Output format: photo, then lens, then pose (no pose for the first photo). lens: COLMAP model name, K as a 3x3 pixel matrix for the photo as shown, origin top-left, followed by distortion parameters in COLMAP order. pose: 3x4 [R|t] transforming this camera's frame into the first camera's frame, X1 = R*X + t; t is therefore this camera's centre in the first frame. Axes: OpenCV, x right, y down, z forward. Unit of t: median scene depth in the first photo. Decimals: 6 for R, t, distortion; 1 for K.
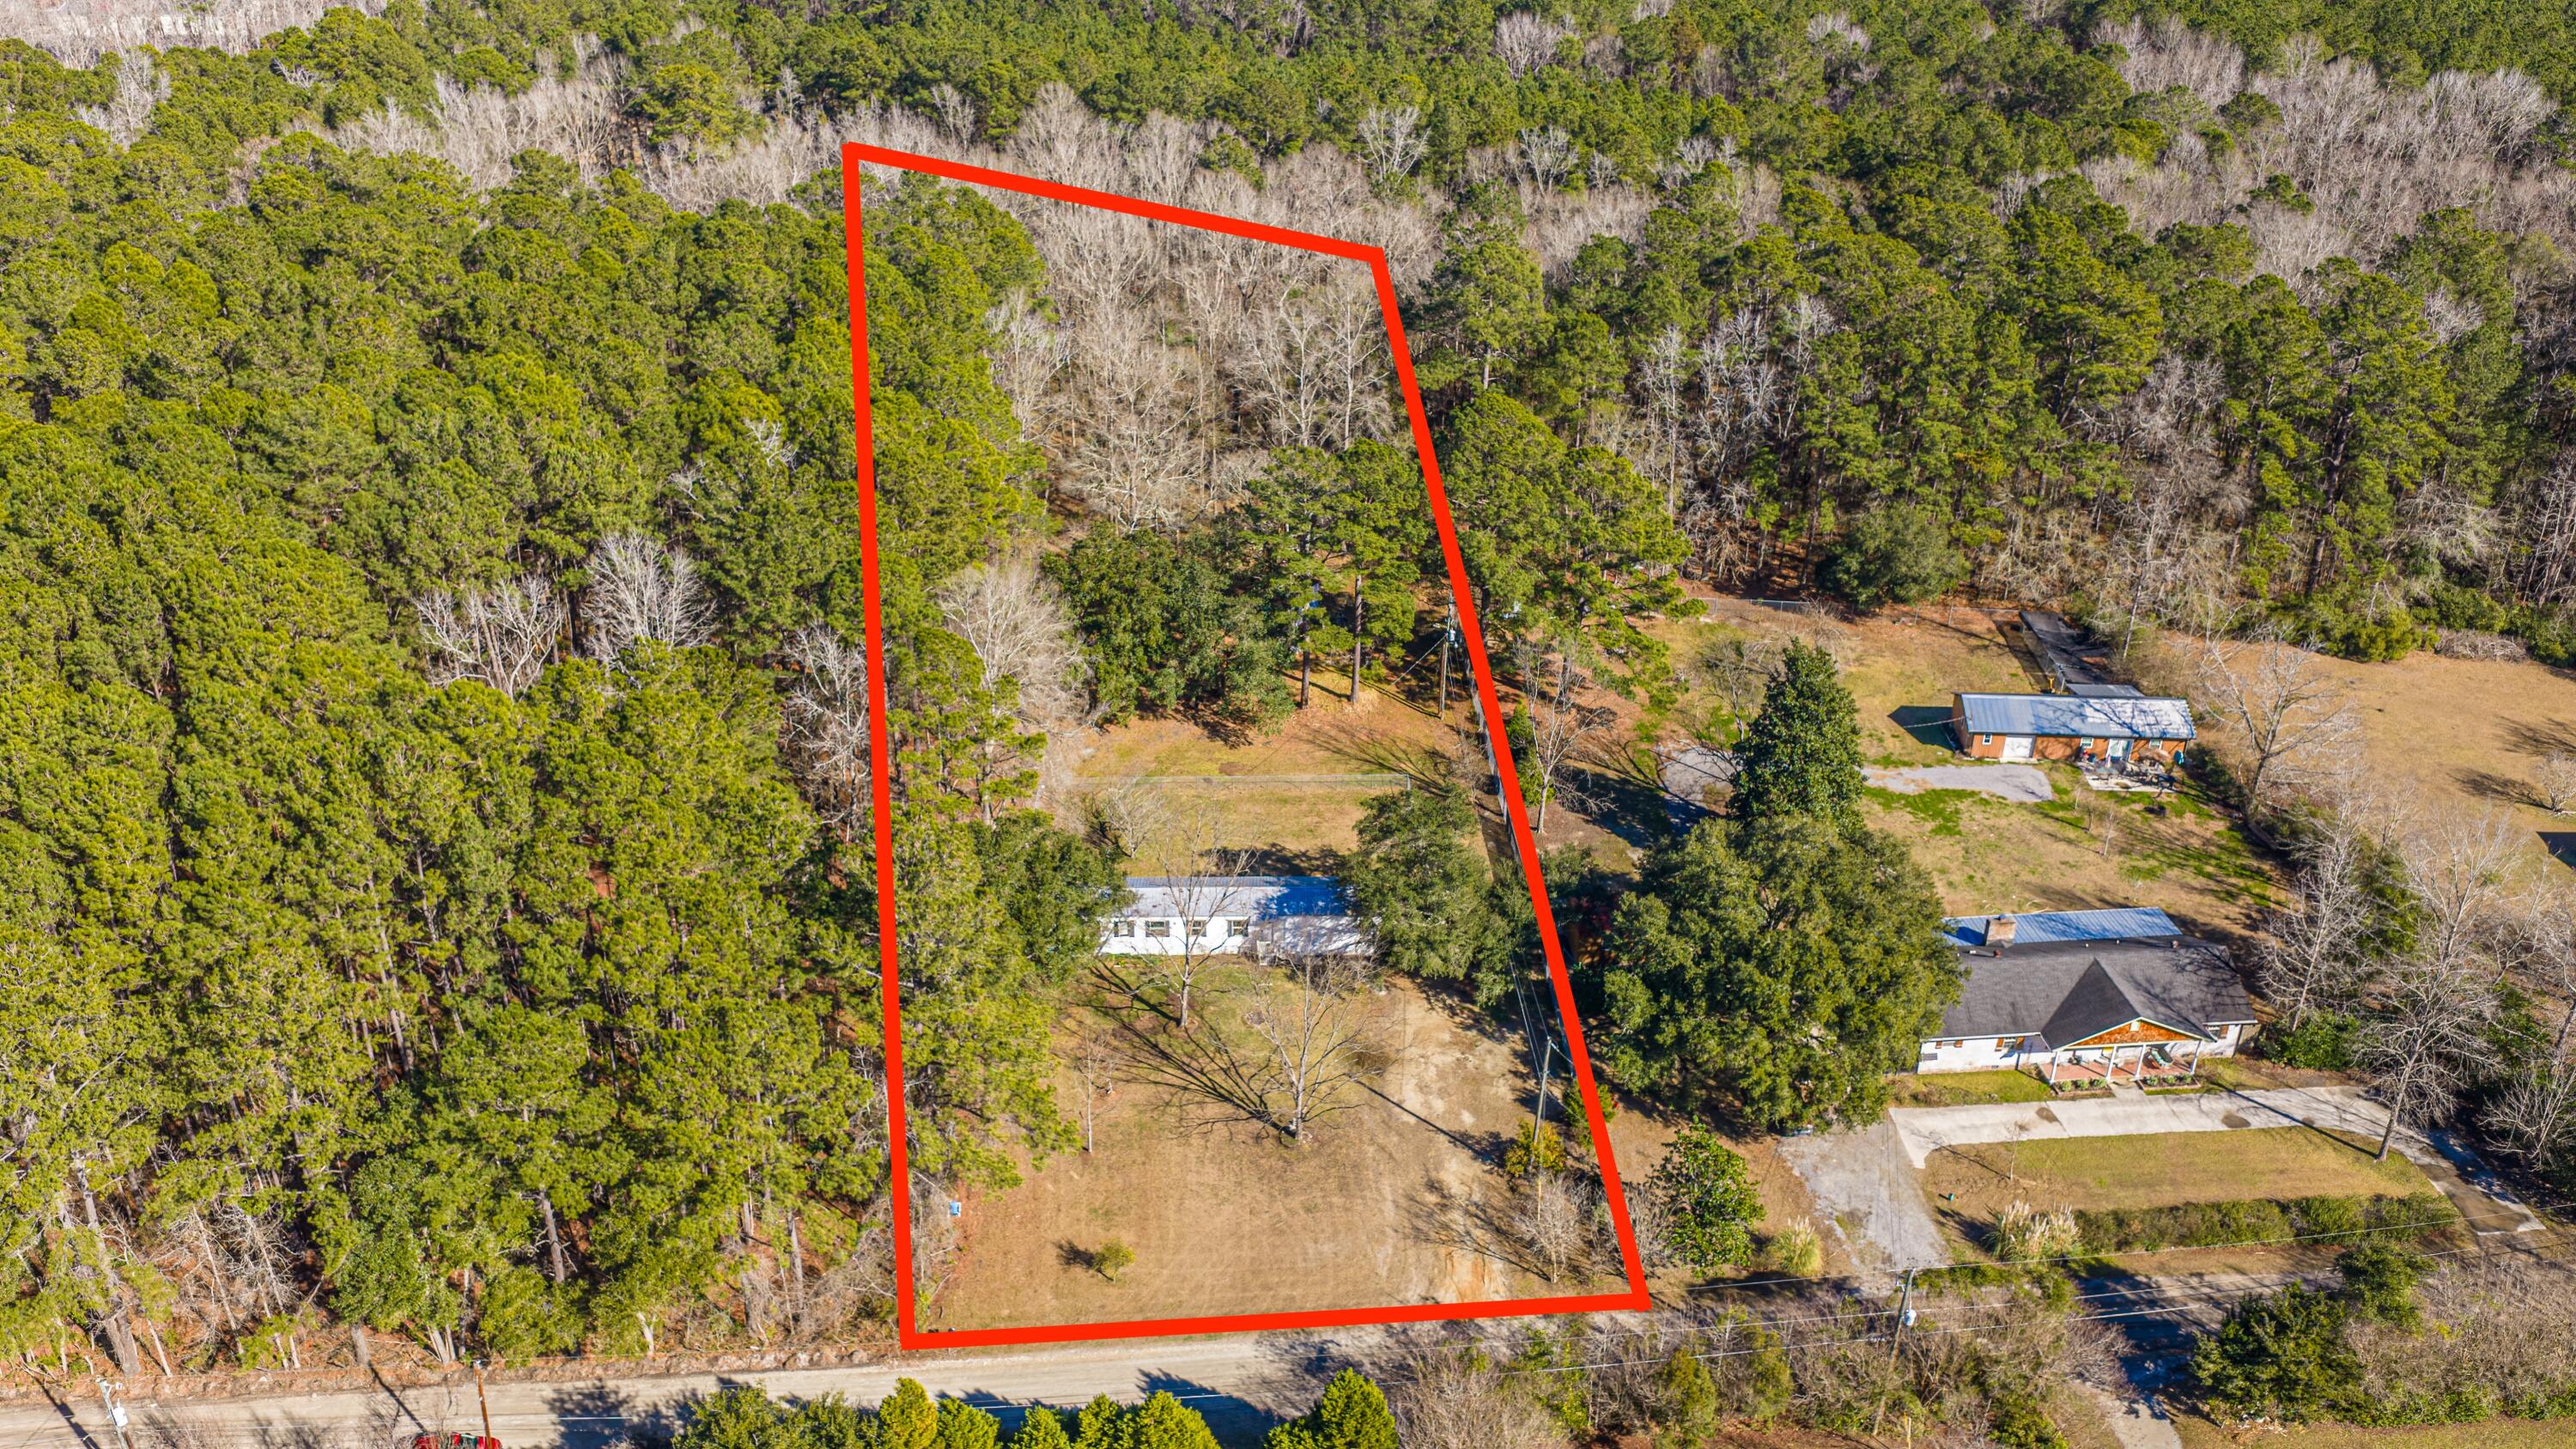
lens RADIAL K [[2129.1, 0, 1302.4], [0, 2129.1, 748.8], [0, 0, 1]] dist [0.025193, -0.058286]
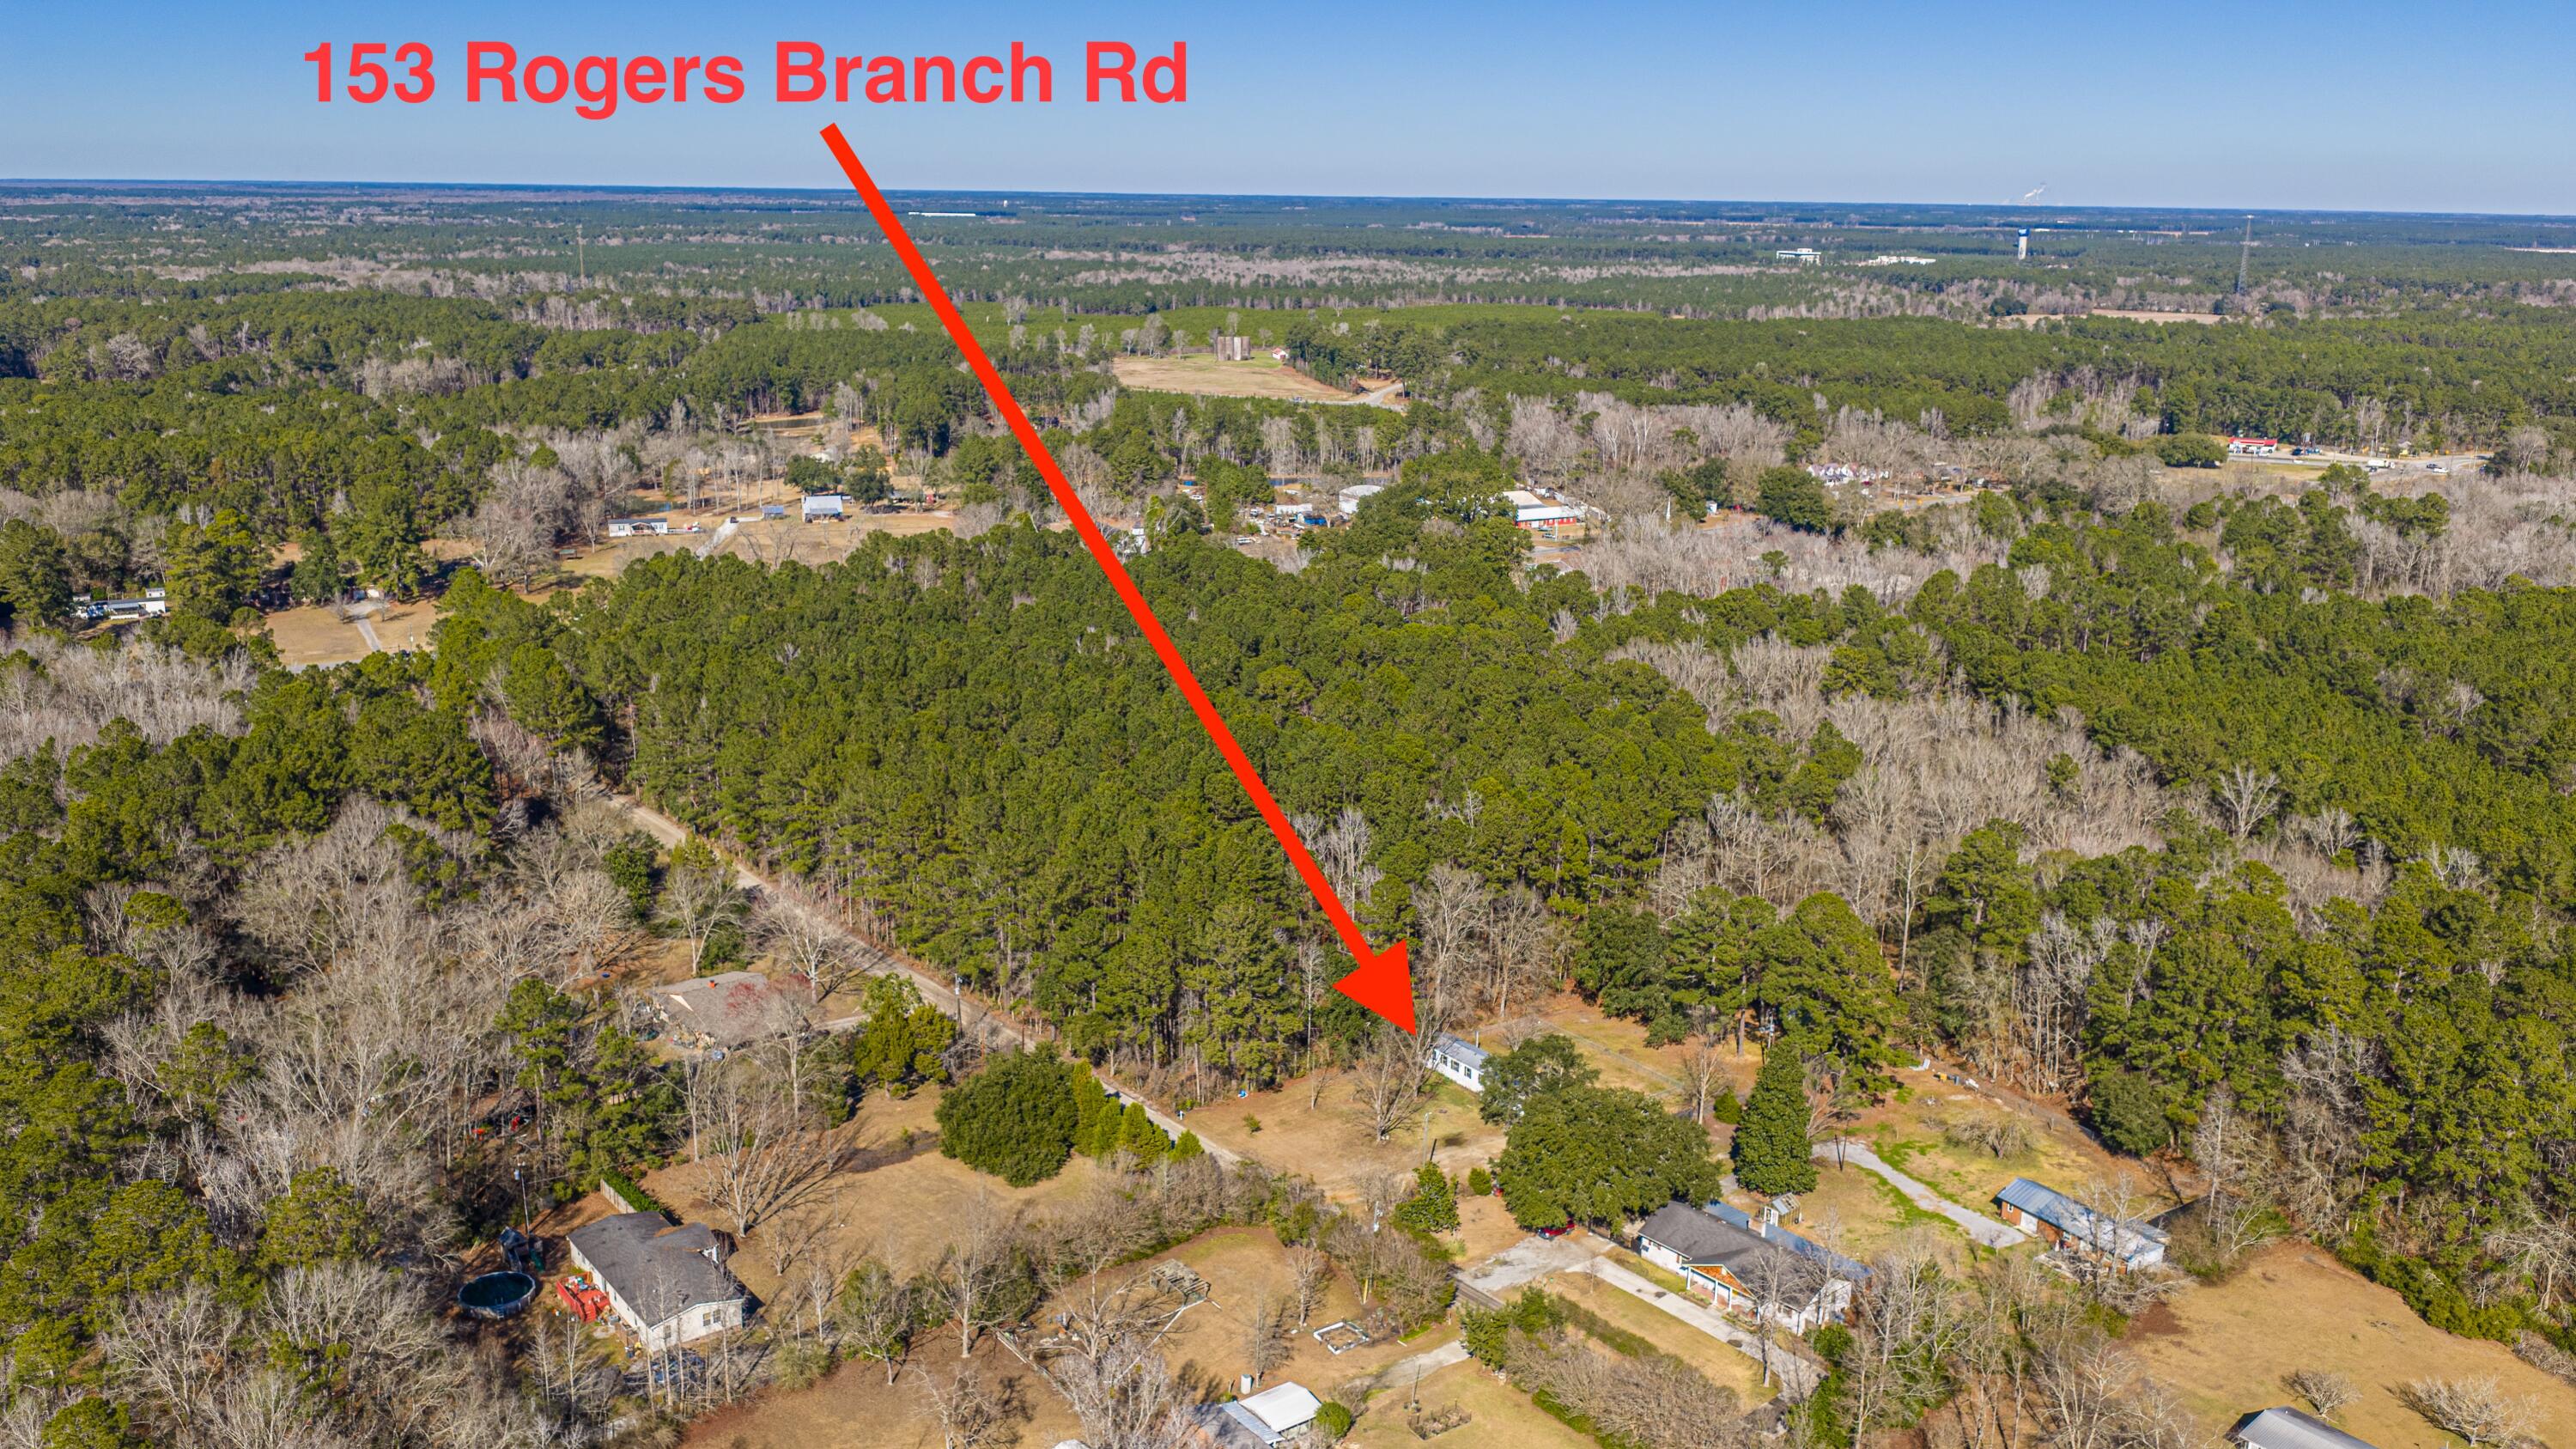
lens RADIAL K [[2129.1, 0, 1293.5], [0, 2129.1, 731.5], [0, 0, 1]] dist [0.025193, -0.058286]
pose [[0.567145, 0.203808, -0.798003, 1.160194], [-0.402470, 0.913919, -0.052625, -0.028501], [0.718585, 0.351018, 0.600351, -0.331037]]
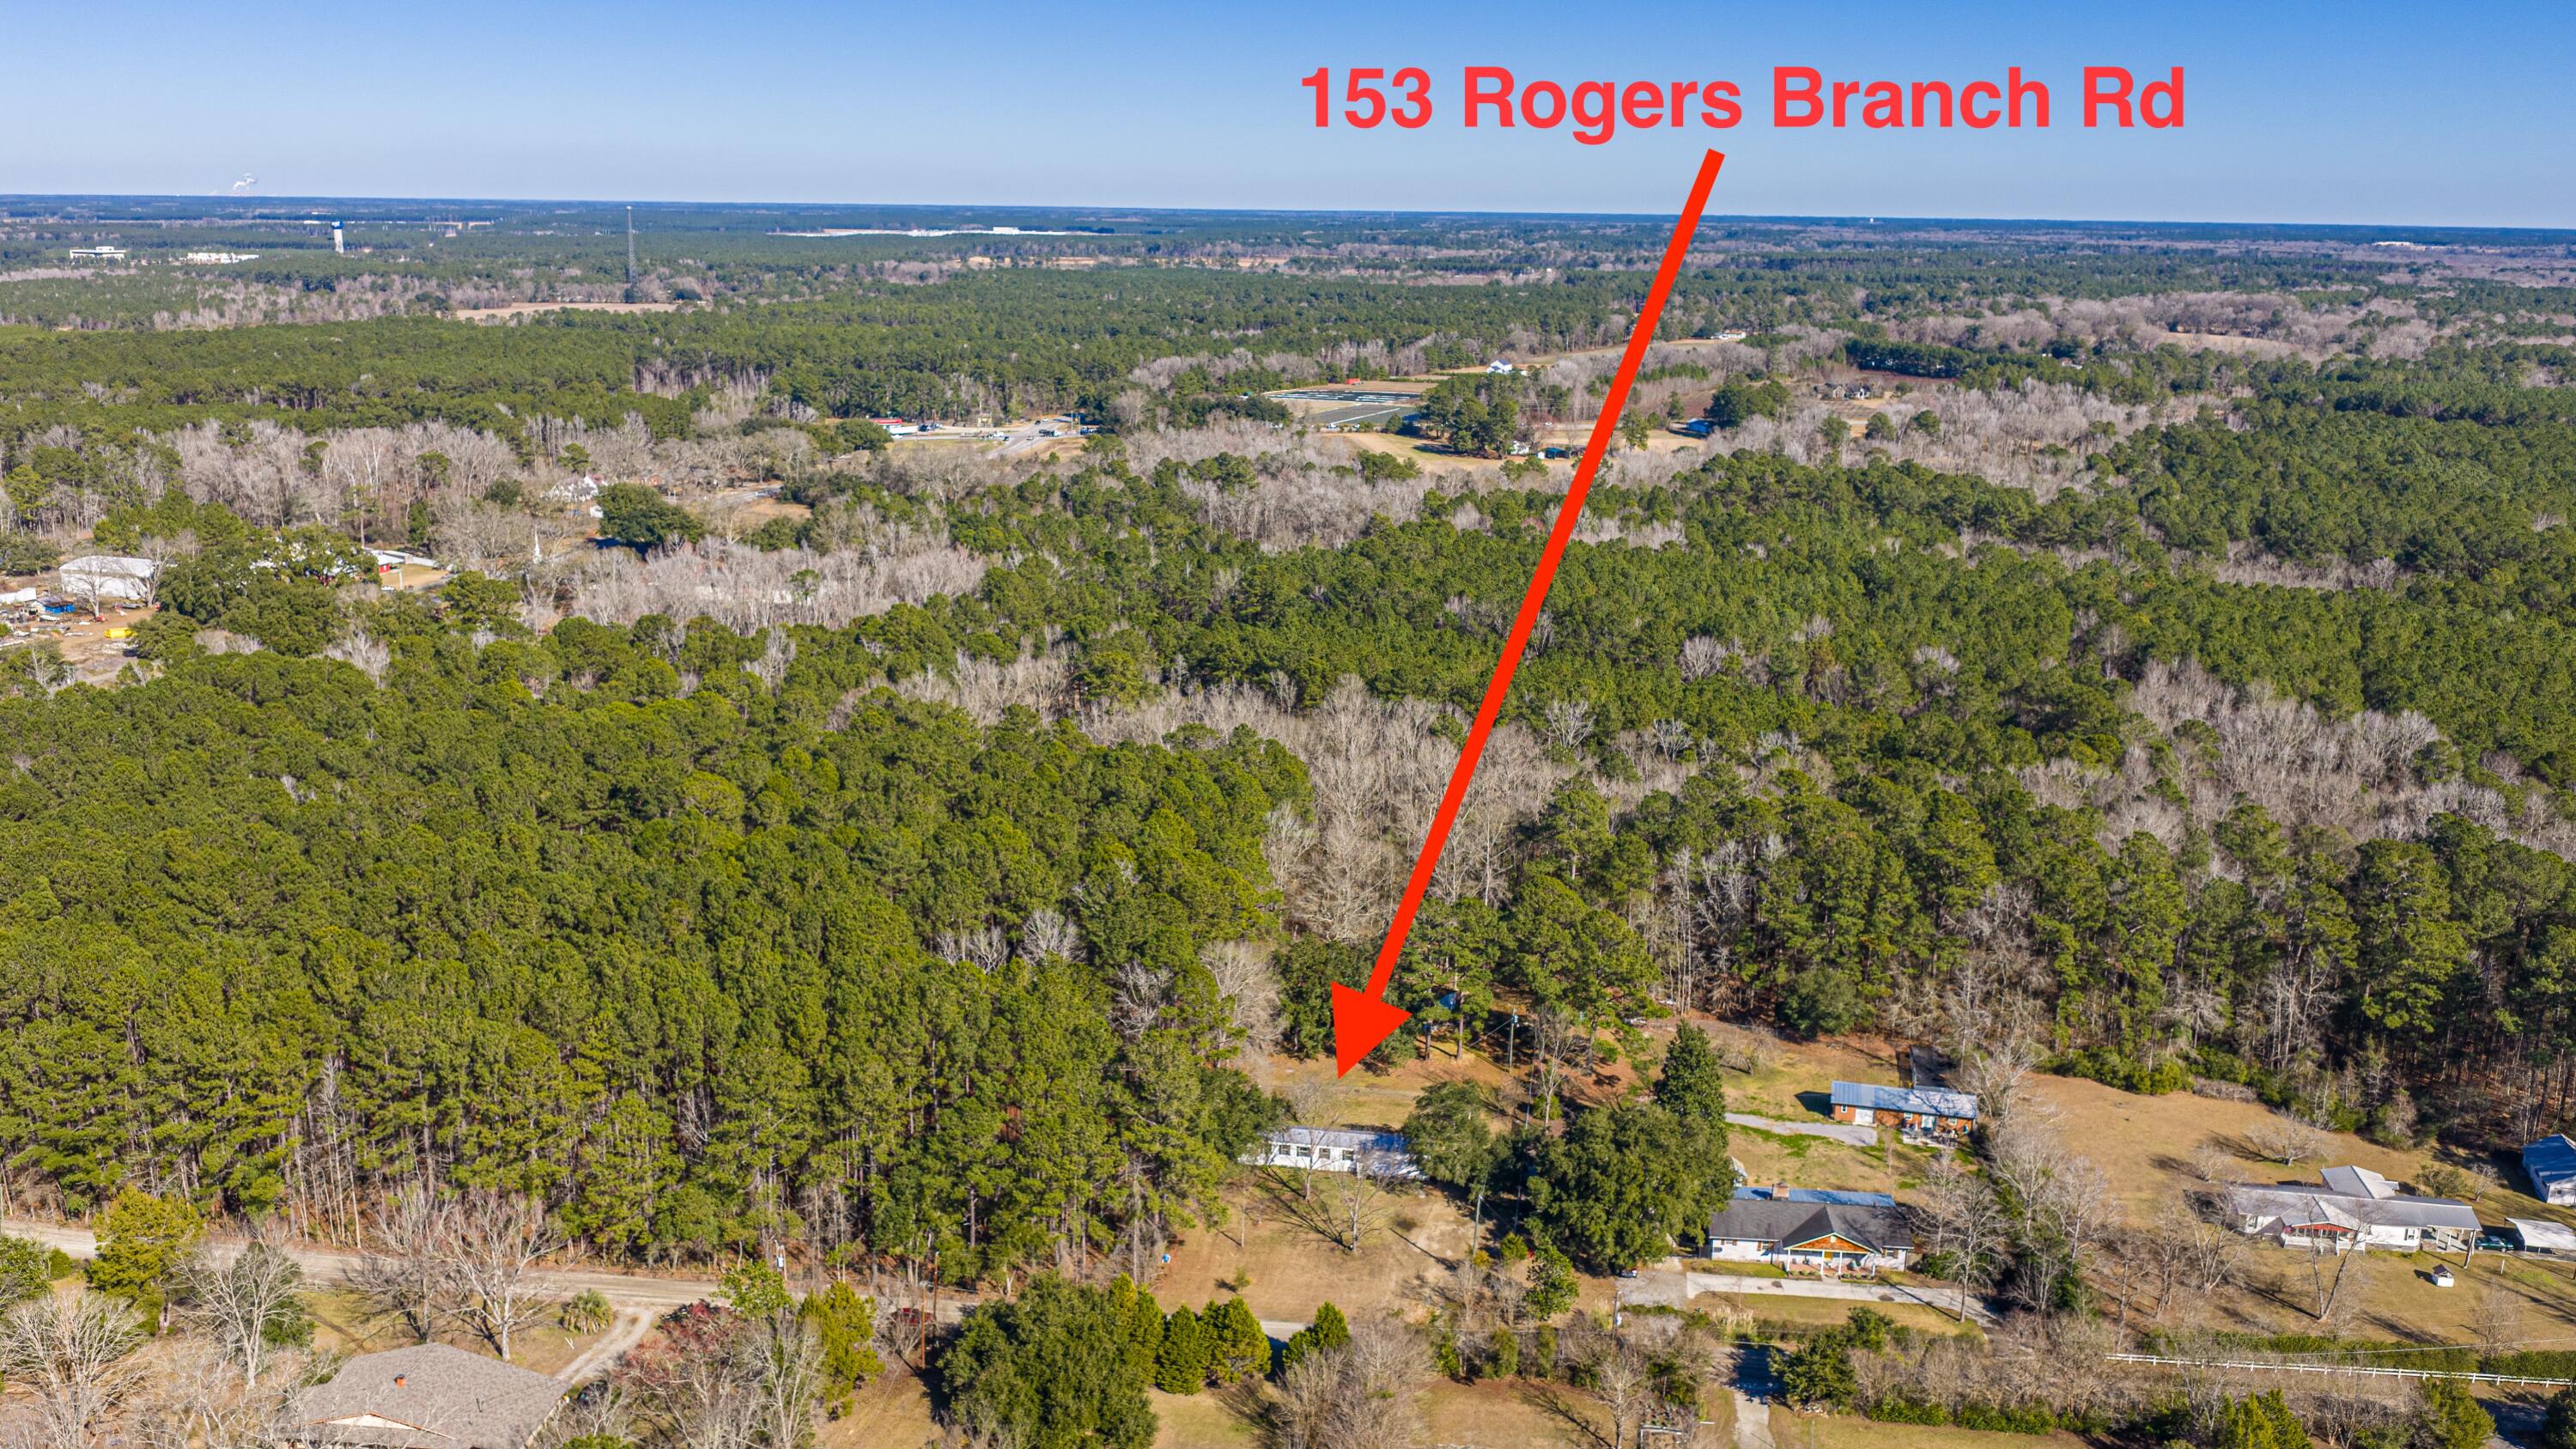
lens RADIAL K [[2129.1, 0, 1308.0], [0, 2129.1, 719.0], [0, 0, 1]] dist [0.025193, -0.058286]
pose [[0.981998, 0.050088, -0.182131, 0.208949], [-0.095838, 0.962998, -0.251893, 0.159593], [0.162775, 0.264813, 0.950462, -0.678676]]
